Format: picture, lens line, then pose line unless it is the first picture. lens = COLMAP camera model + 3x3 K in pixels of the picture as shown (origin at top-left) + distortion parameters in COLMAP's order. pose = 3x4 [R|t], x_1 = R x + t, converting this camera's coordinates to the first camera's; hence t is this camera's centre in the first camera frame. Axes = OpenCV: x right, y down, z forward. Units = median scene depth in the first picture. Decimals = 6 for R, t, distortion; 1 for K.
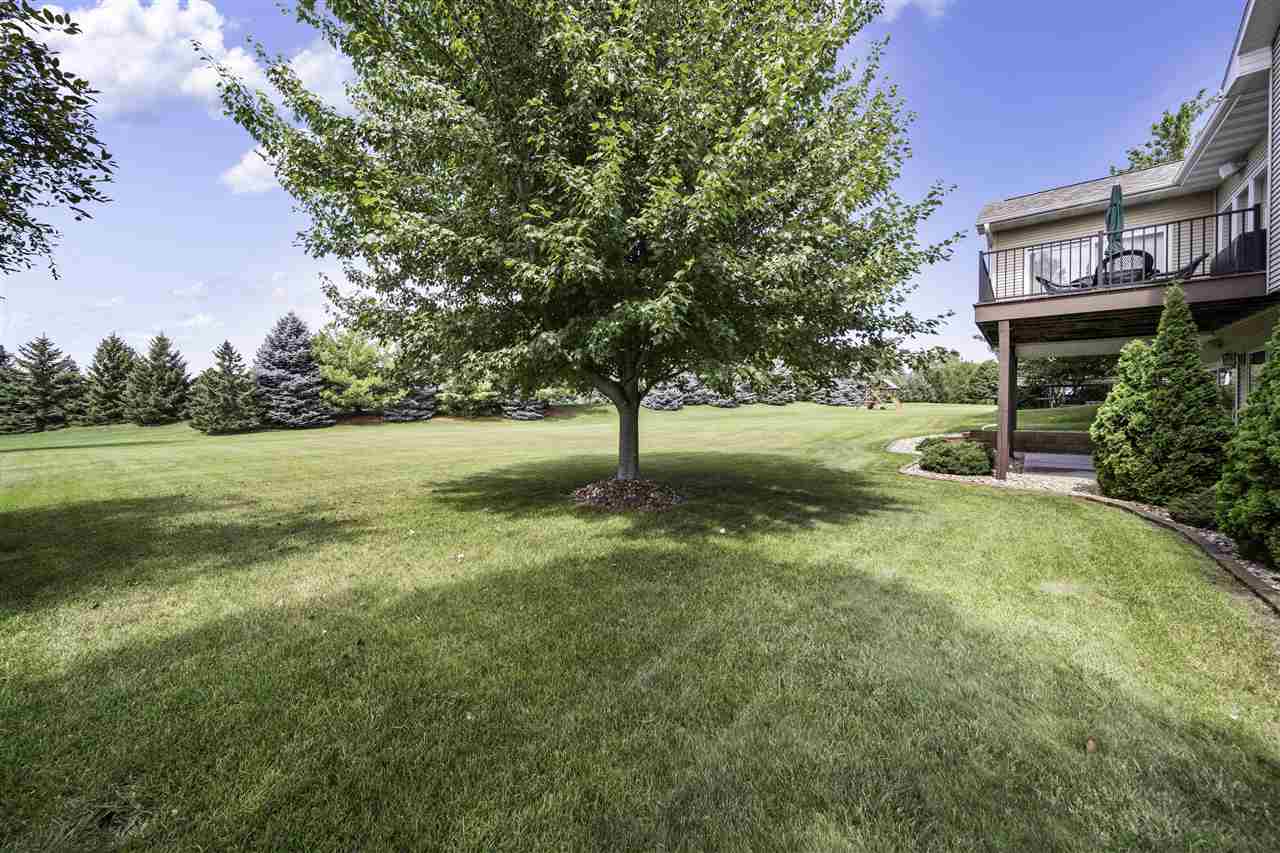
lens RADIAL K [[453.1, 0, 634.1], [0, 453.1, 419.2], [0, 0, 1]] dist [-0.000410, -0.000167]
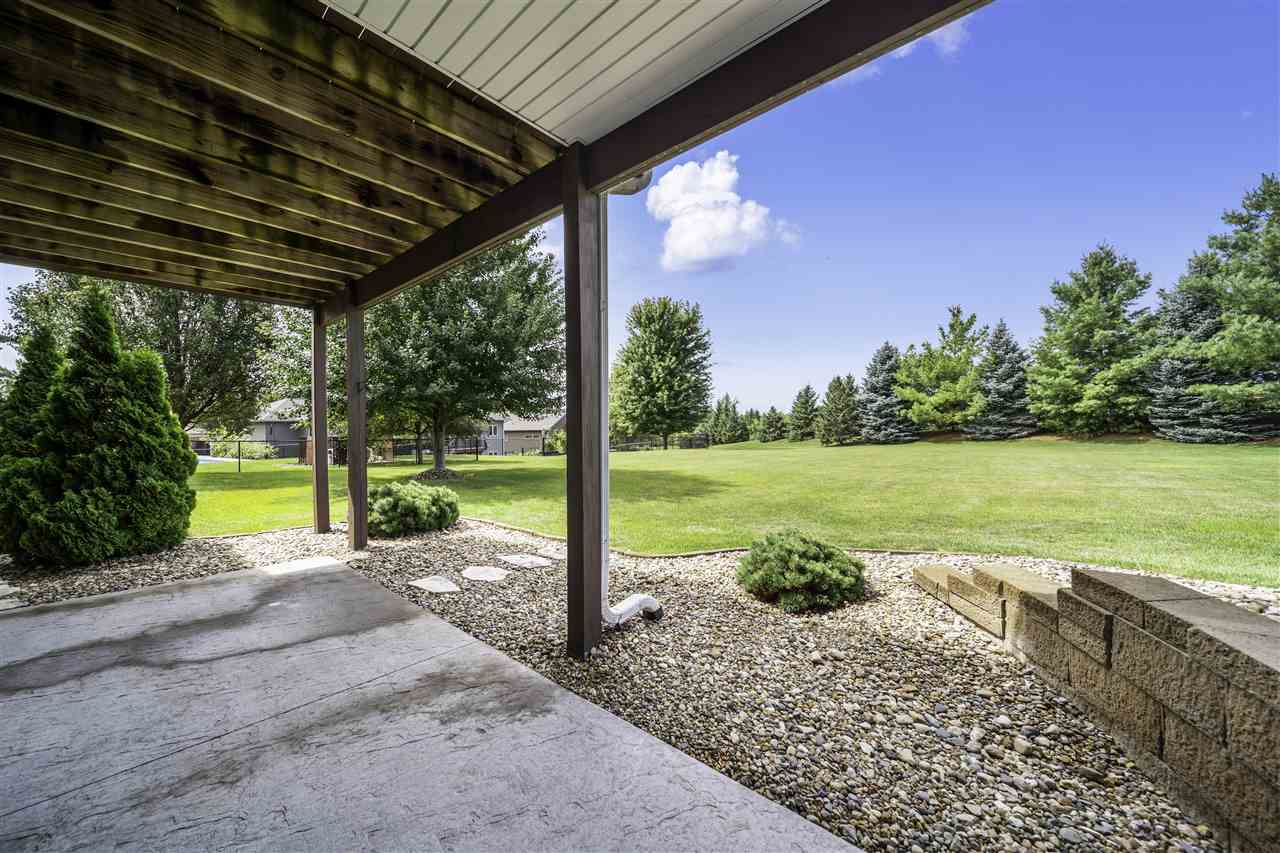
lens RADIAL K [[451.9, 0, 640.0], [0, 451.9, 426.5], [0, 0, 1]] dist [0.001233, -0.000027]
pose [[0.003400, -0.007324, -0.999967, 0.359582], [-0.011058, 0.999912, -0.007362, -0.007181], [0.999933, 0.011083, 0.003318, 0.345175]]
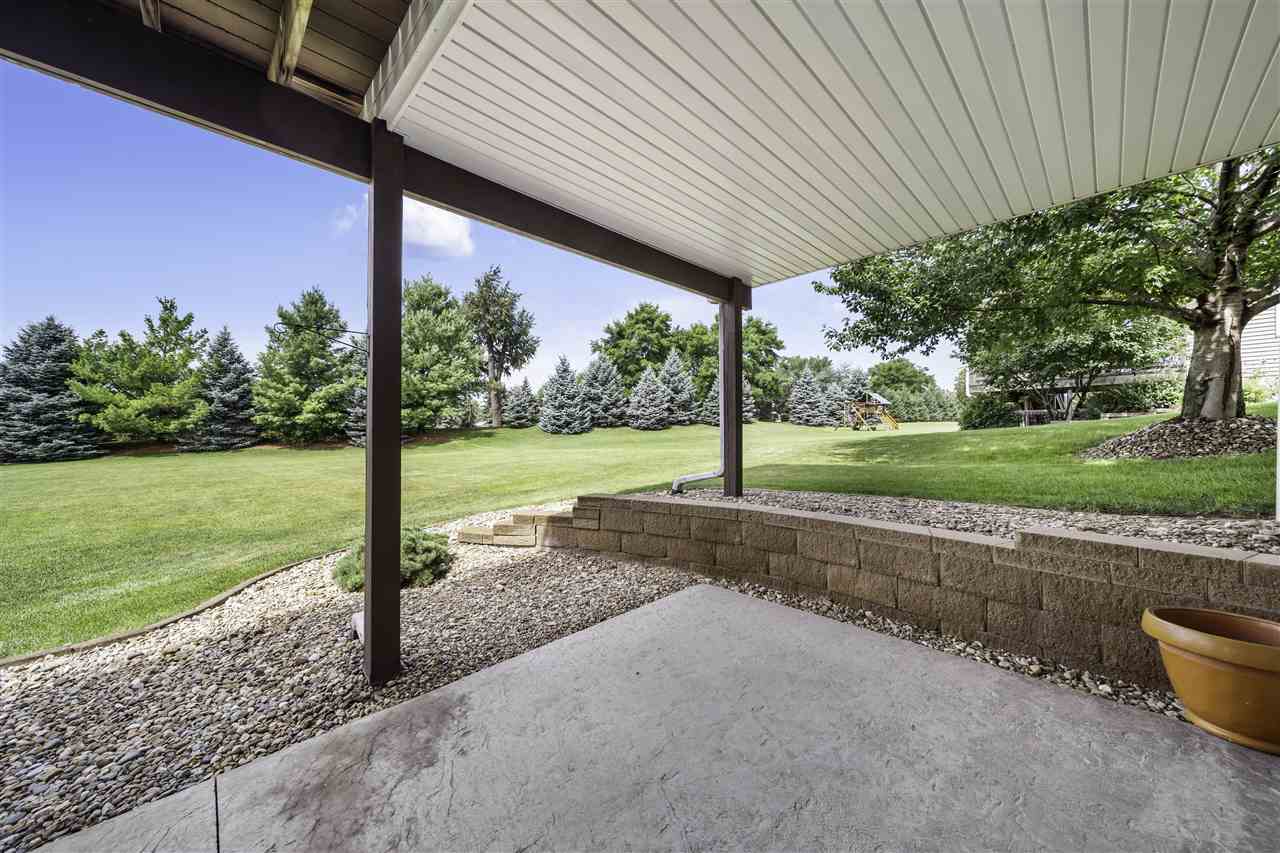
lens RADIAL K [[452.3, 0, 623.0], [0, 452.3, 425.1], [0, 0, 1]] dist [0.014596, -0.000105]
pose [[0.994742, -0.010151, -0.101911, 0.326207], [0.006303, 0.999257, -0.038013, -0.005510], [0.102222, 0.037171, 0.994067, 0.264445]]
